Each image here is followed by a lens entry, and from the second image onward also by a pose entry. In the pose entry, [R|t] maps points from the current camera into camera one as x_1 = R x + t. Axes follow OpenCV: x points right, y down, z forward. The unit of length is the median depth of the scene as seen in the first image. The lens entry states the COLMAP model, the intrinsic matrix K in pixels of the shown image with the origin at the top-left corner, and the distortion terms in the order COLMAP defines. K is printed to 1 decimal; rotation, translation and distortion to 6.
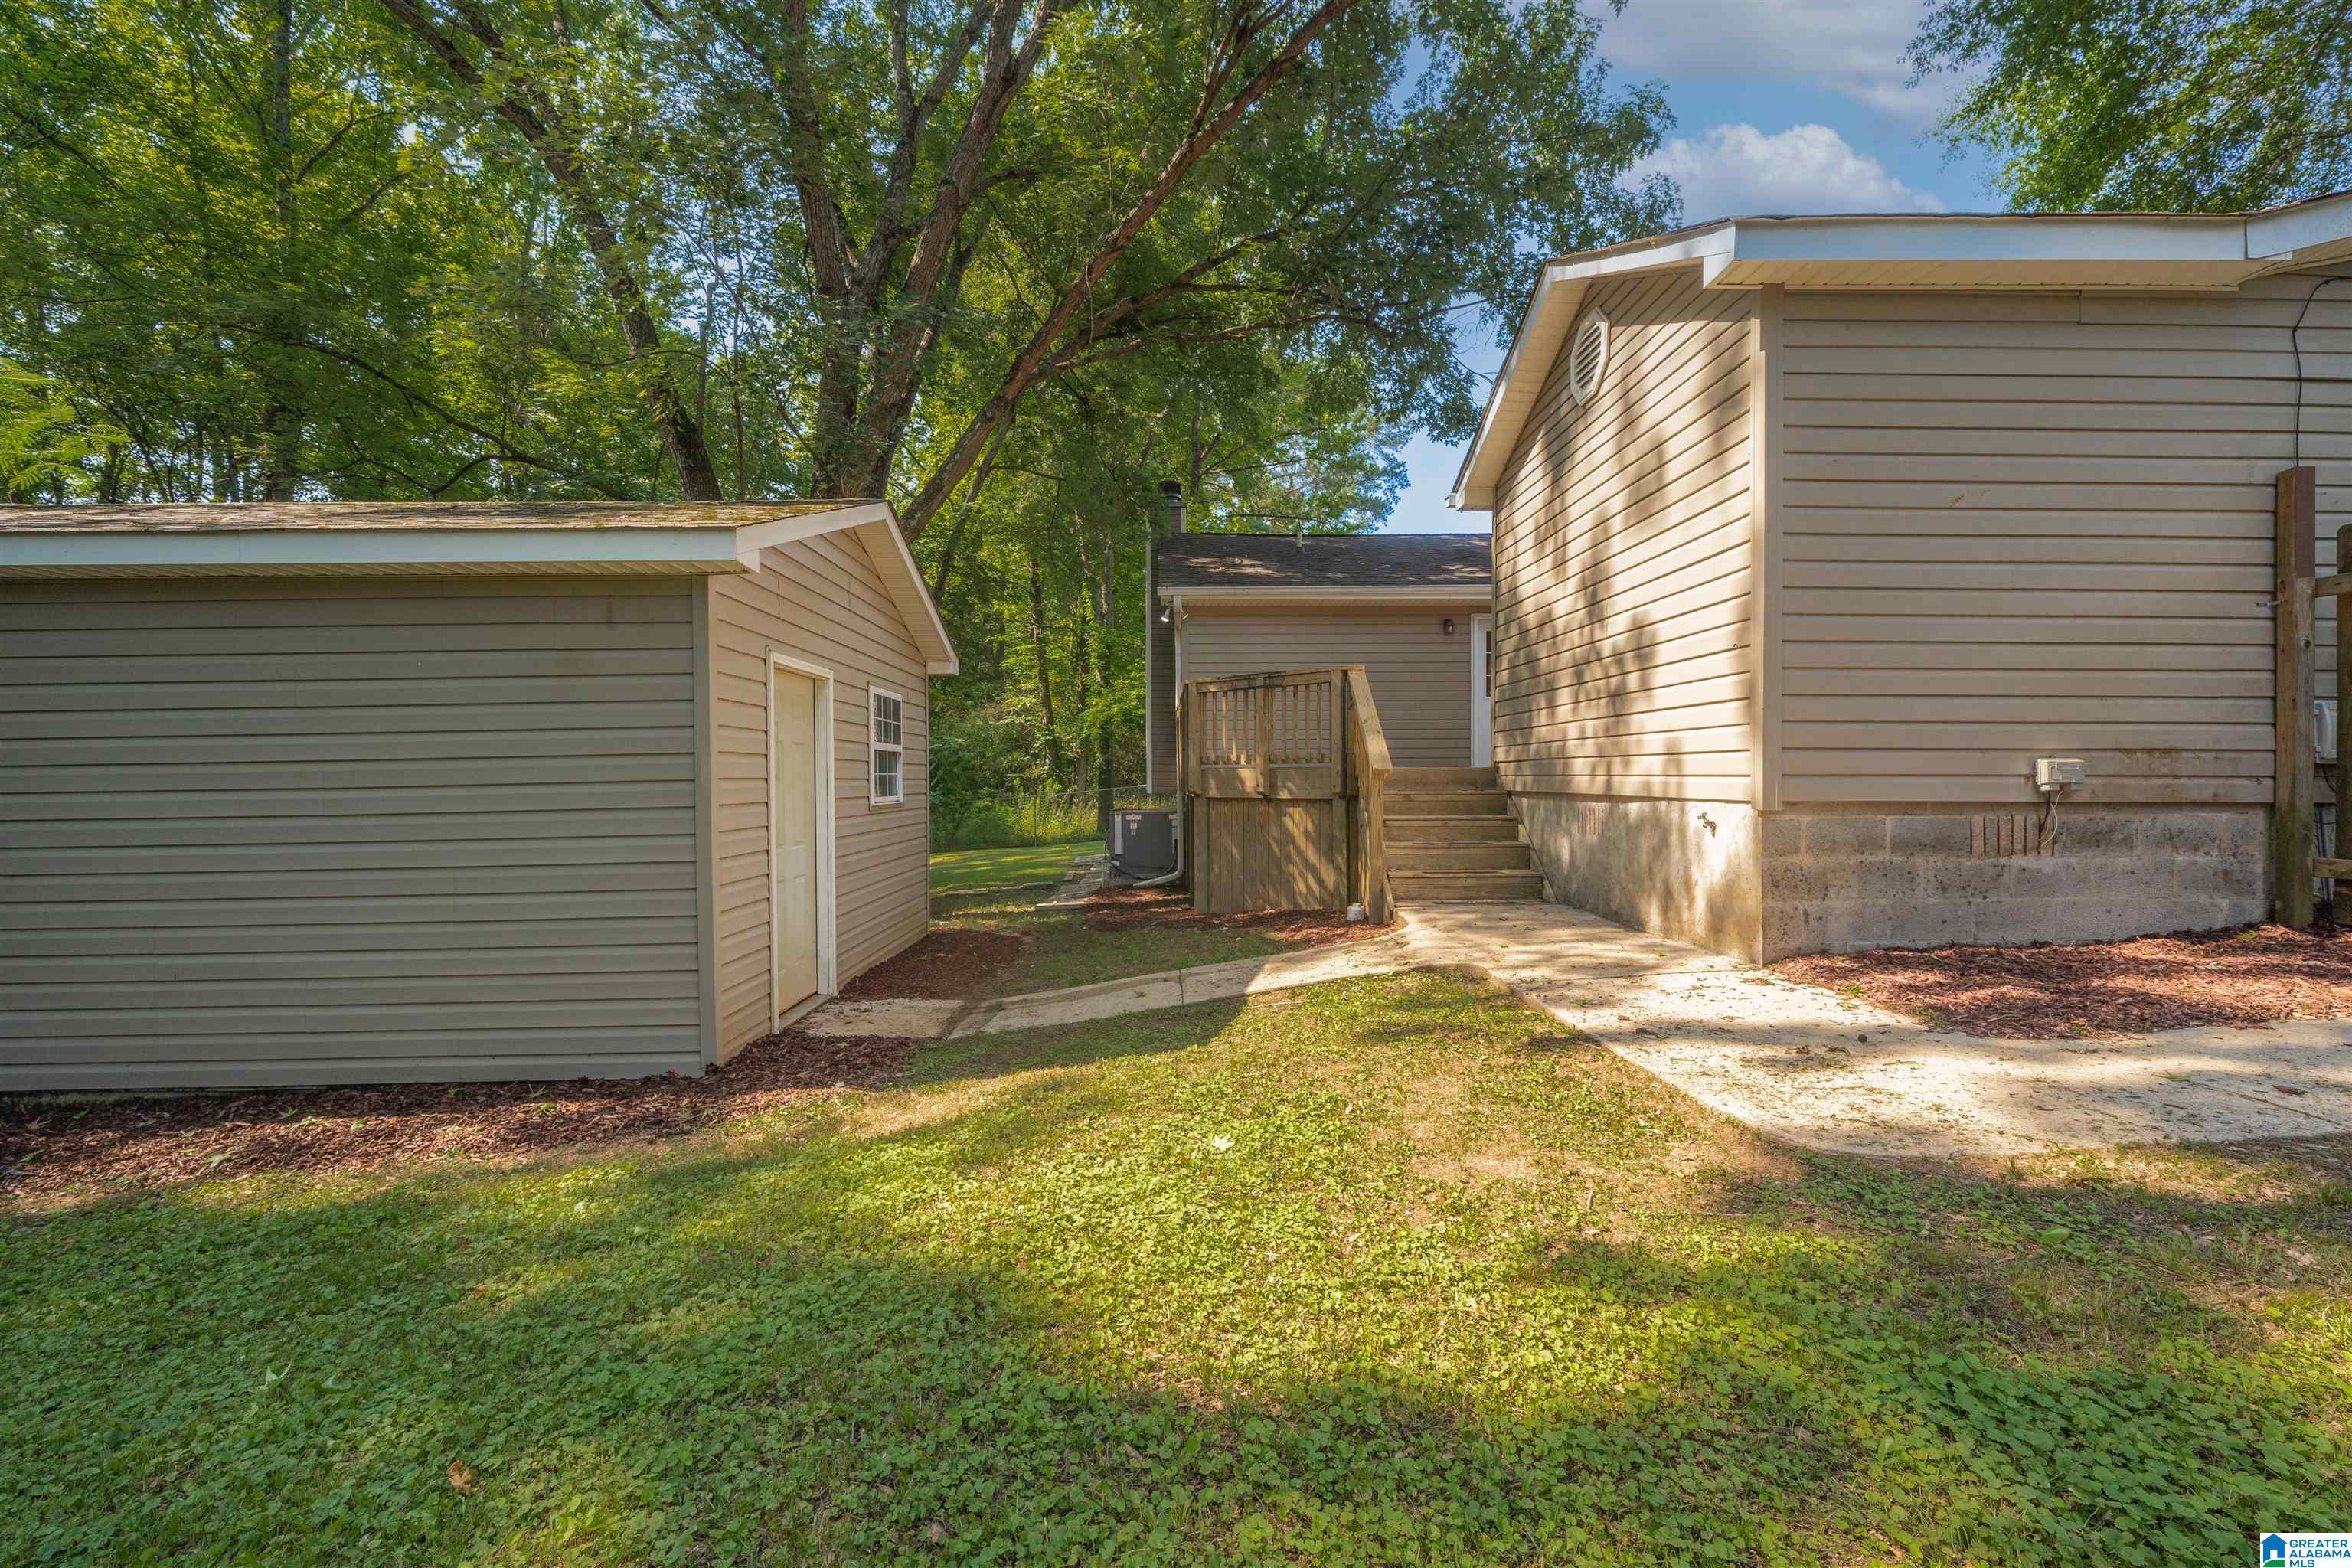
lens RADIAL K [[1000.6, 0, 1177.8], [0, 1000.6, 783.0], [0, 0, 1]] dist [0.001315, 0.000615]
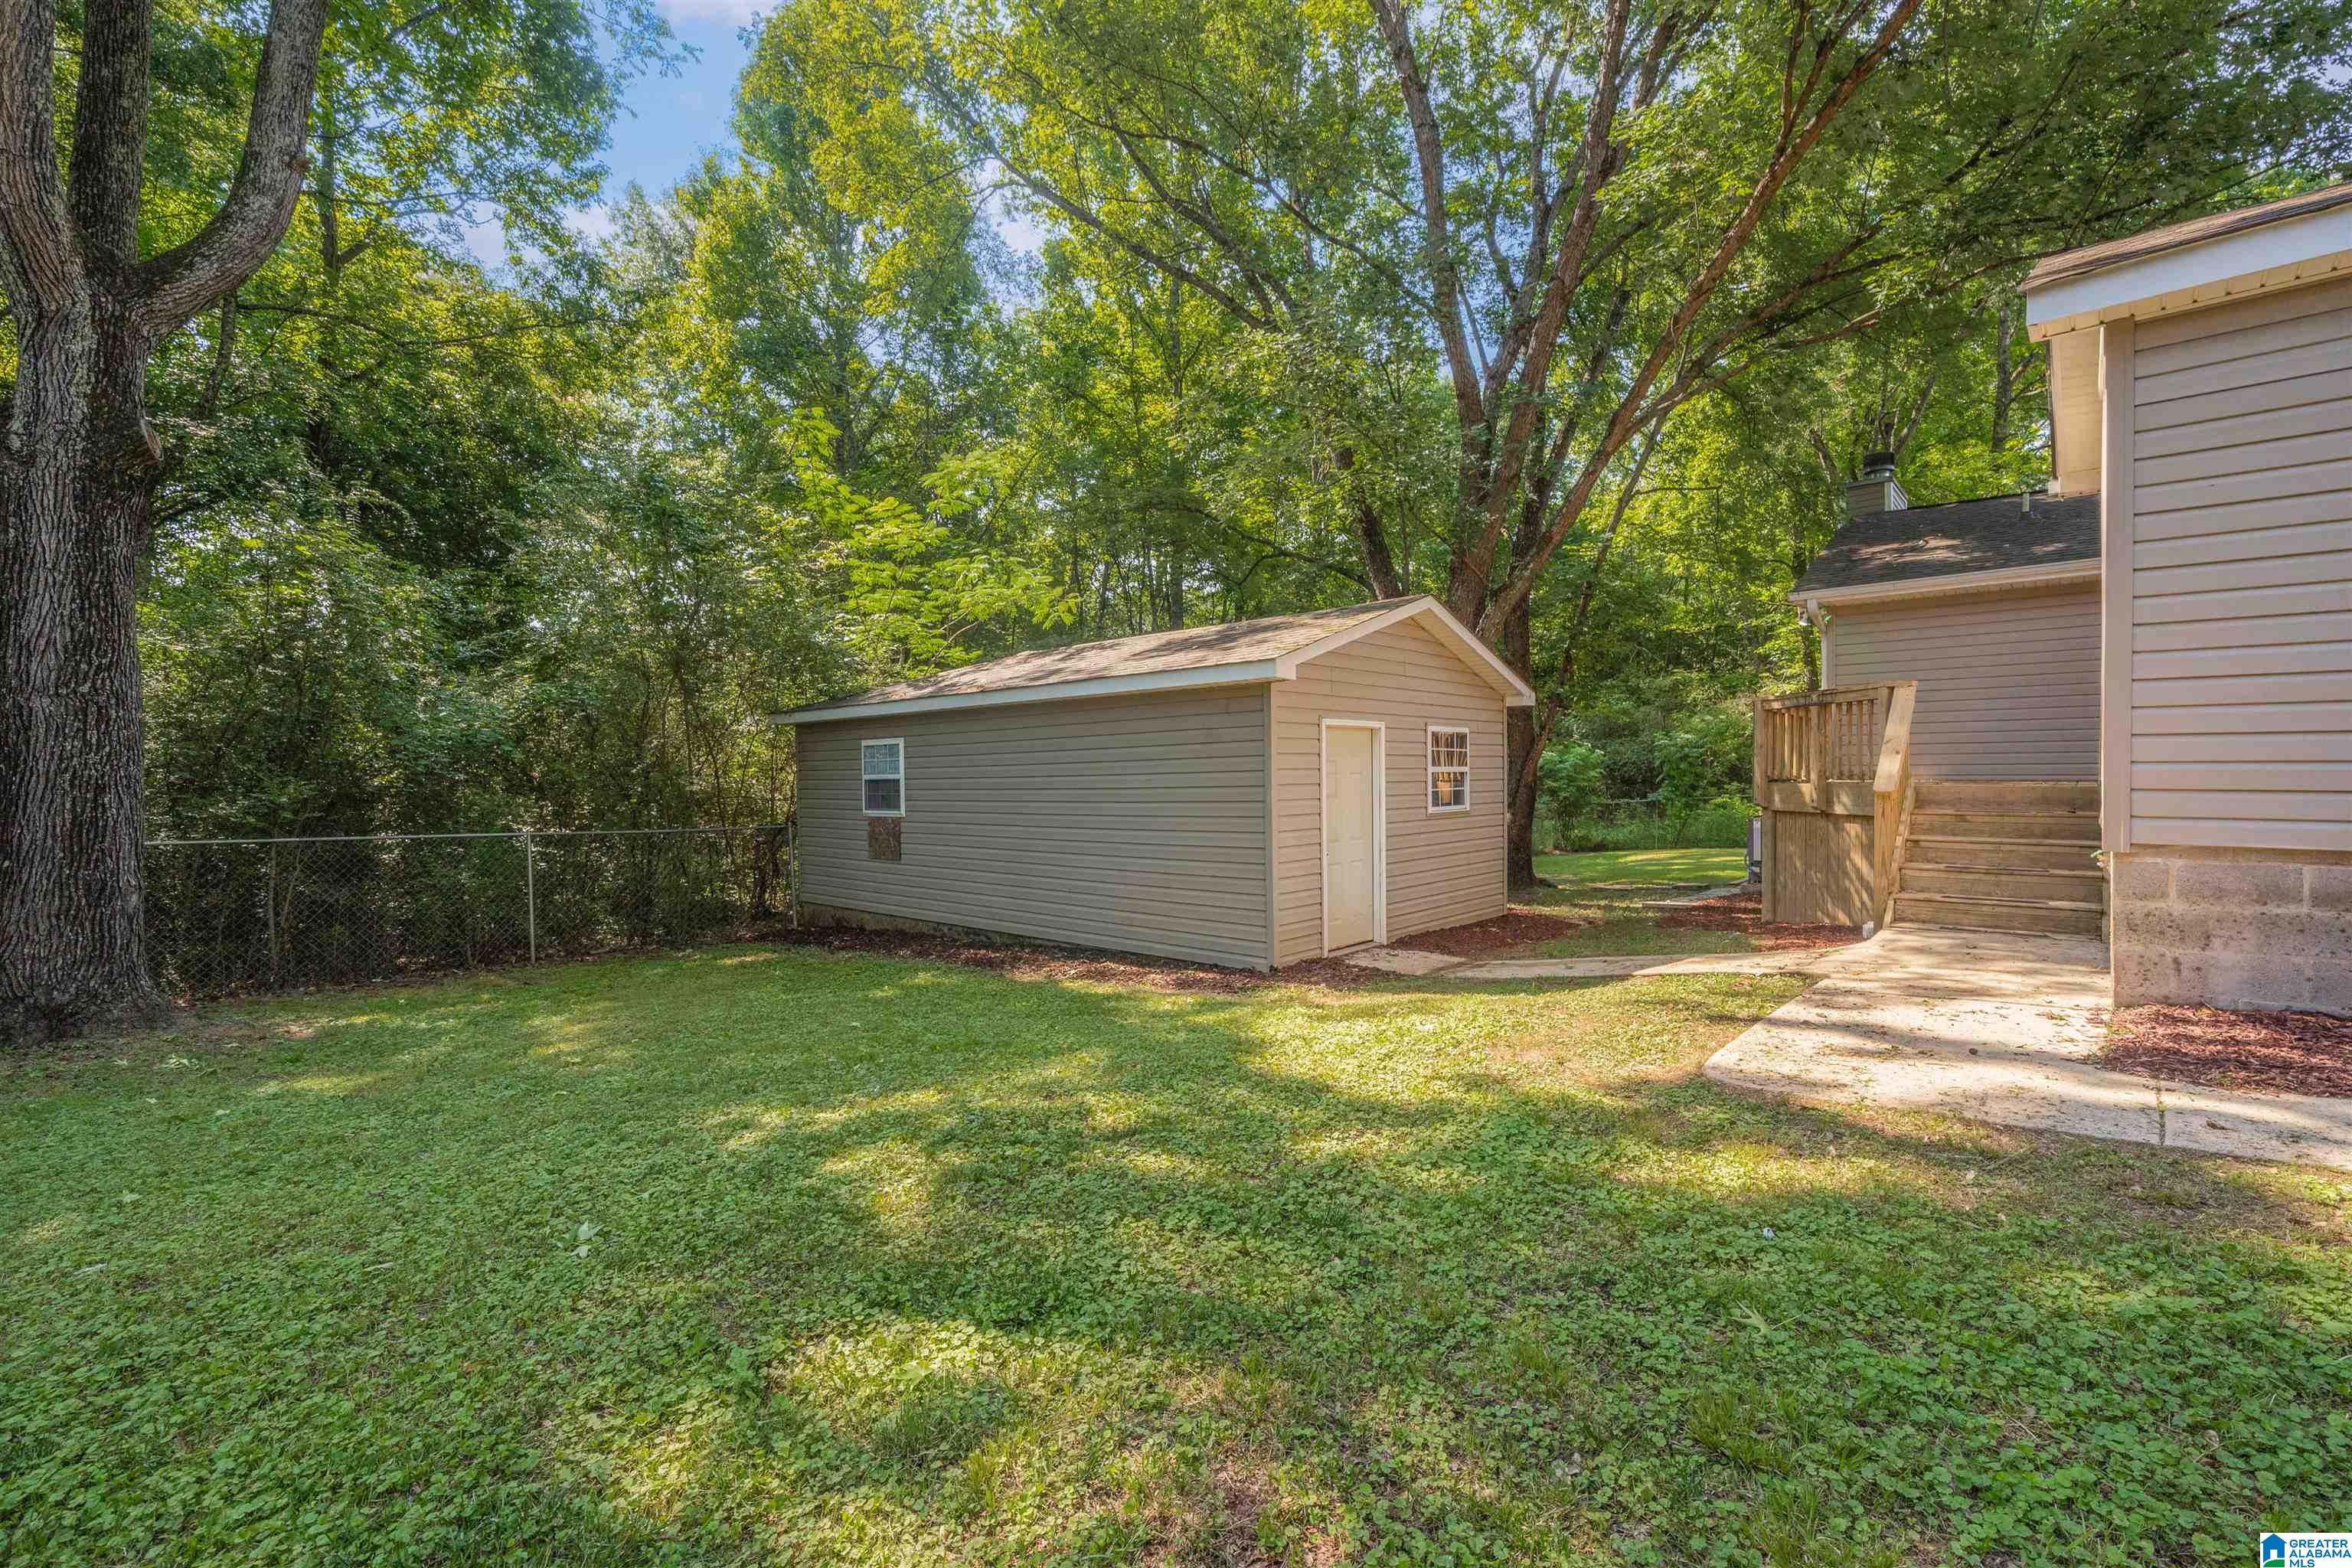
lens RADIAL K [[1000.6, 0, 1177.3], [0, 1000.6, 780.6], [0, 0, 1]] dist [0.001315, 0.000615]
pose [[0.723570, 0.004830, -0.690234, 0.353558], [0.001911, 0.999958, 0.009001, -0.031909], [0.690248, -0.007832, 0.723531, -0.211210]]
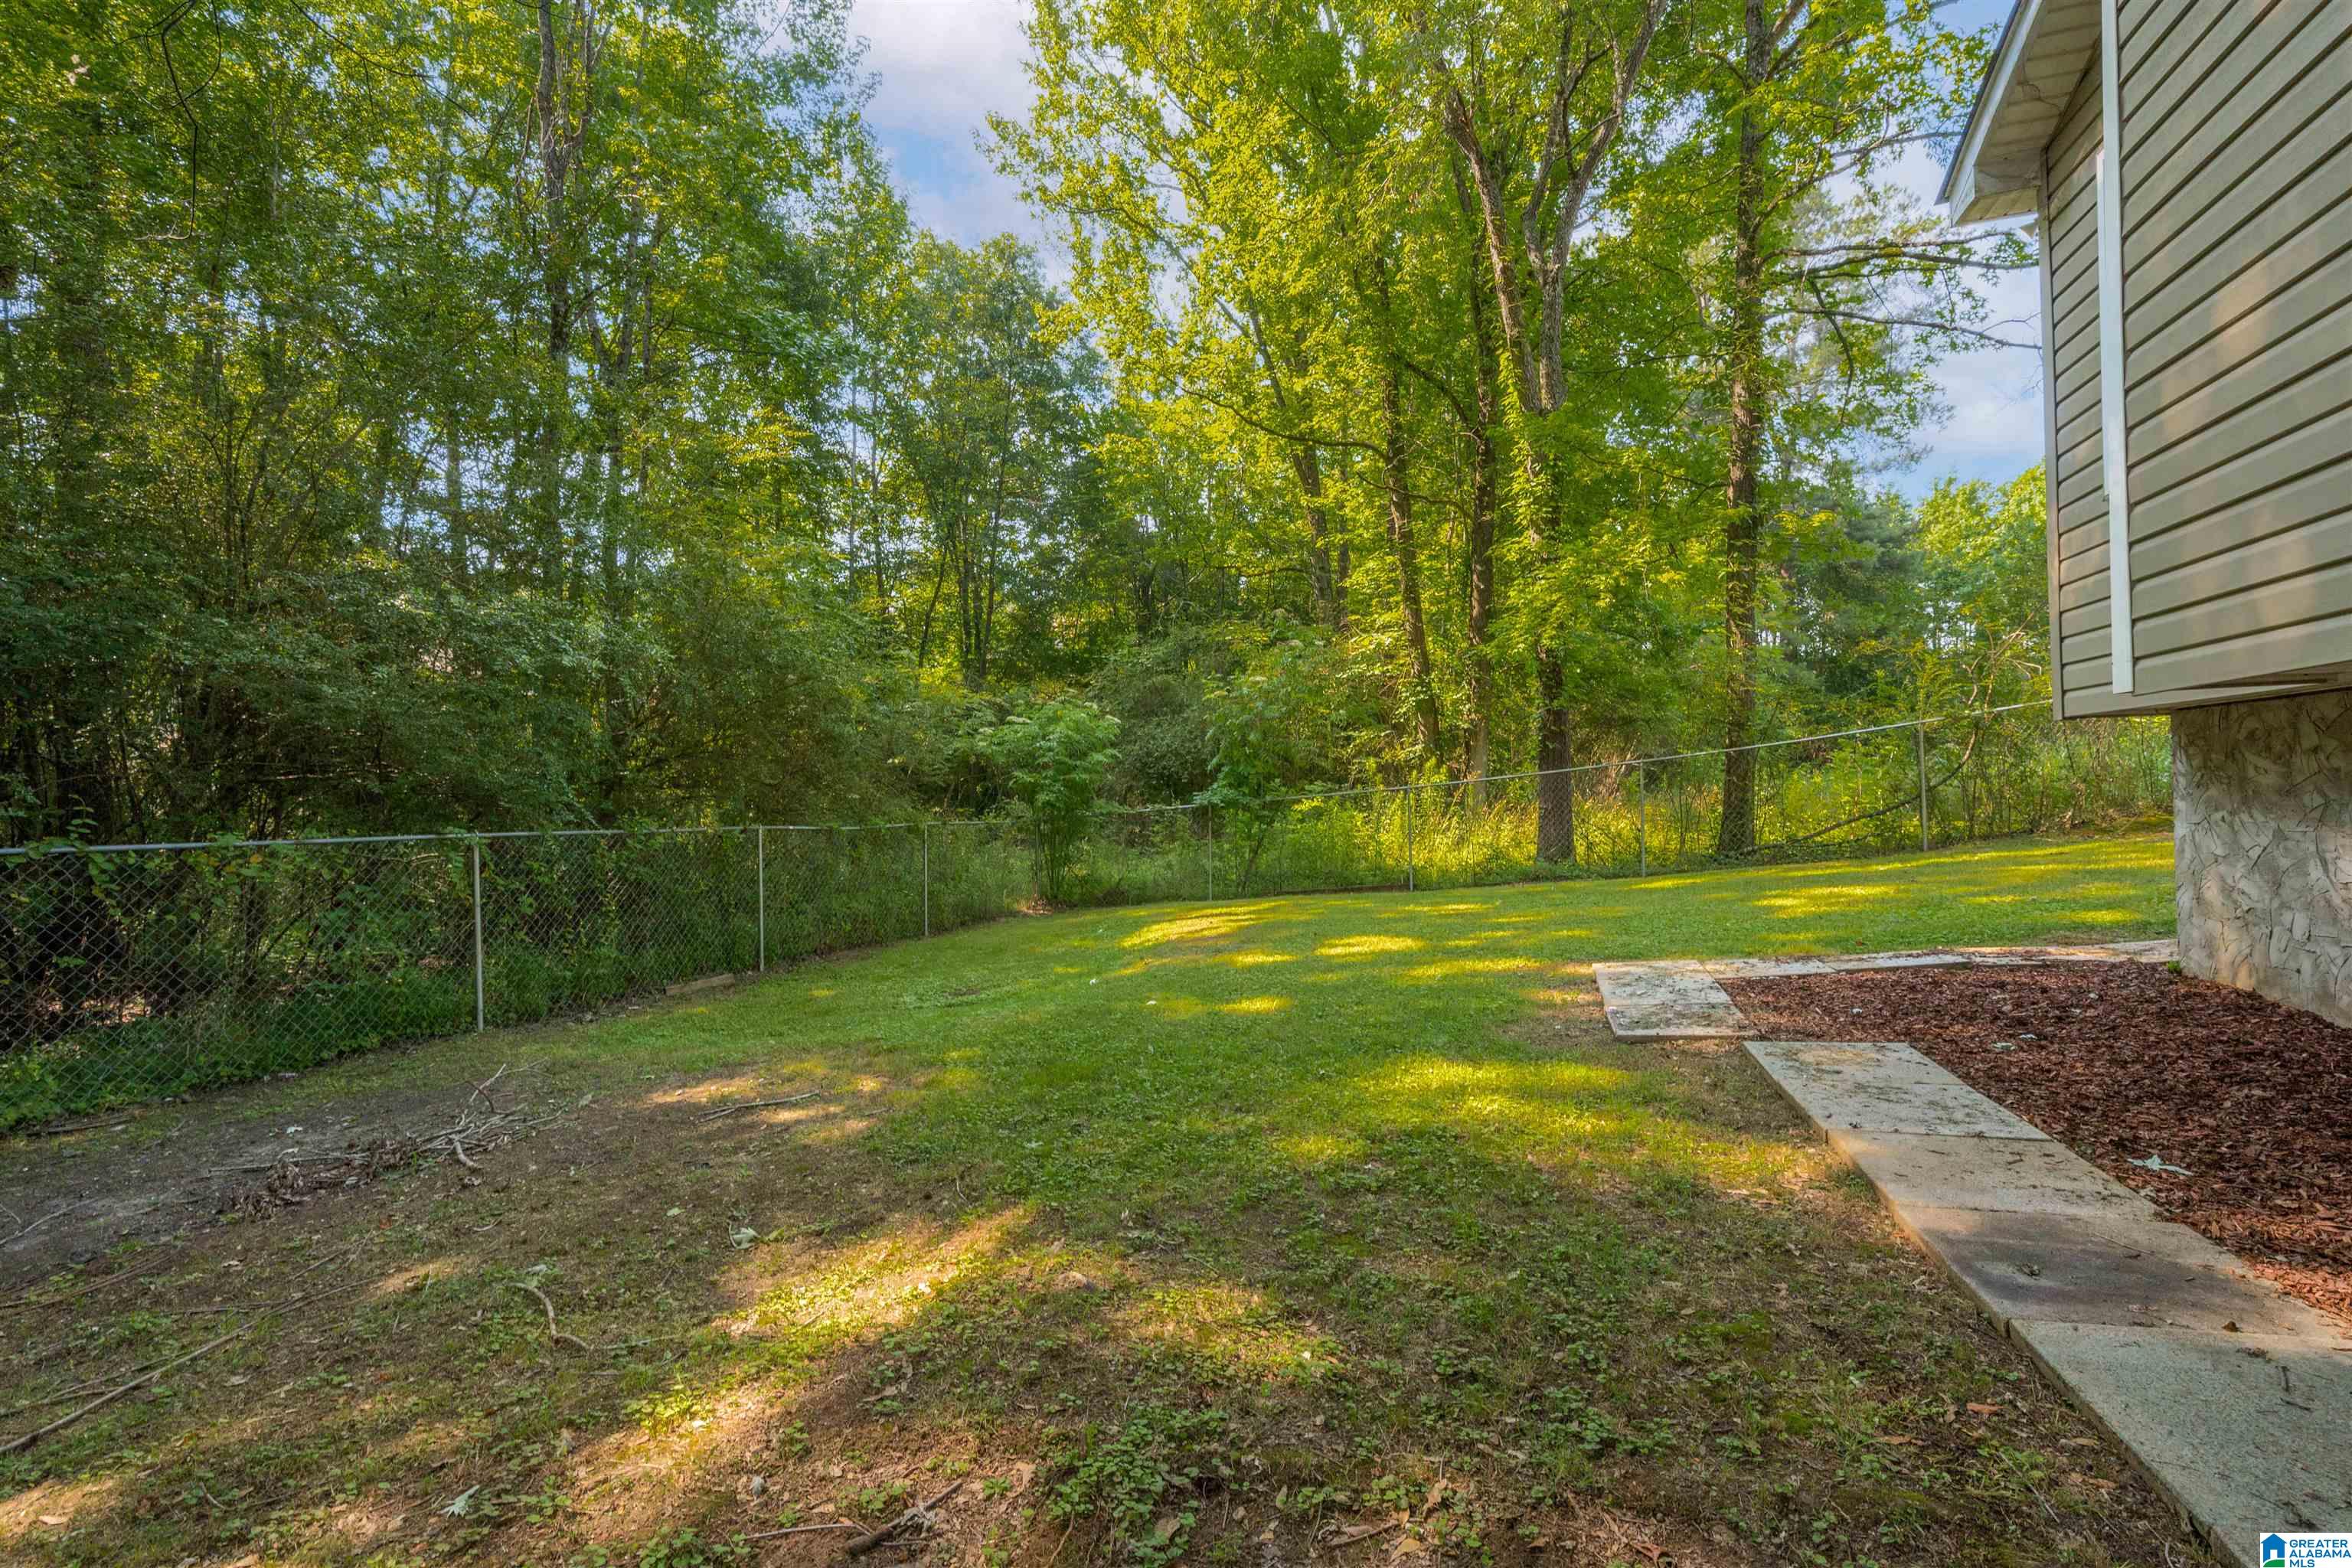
lens RADIAL K [[1000.6, 0, 1174.1], [0, 1000.6, 782.9], [0, 0, 1]] dist [0.001315, 0.000615]
pose [[0.937879, -0.012517, -0.346738, -0.272659], [0.009757, 0.999905, -0.009705, 0.047549], [0.346827, 0.005719, 0.937912, 1.729658]]
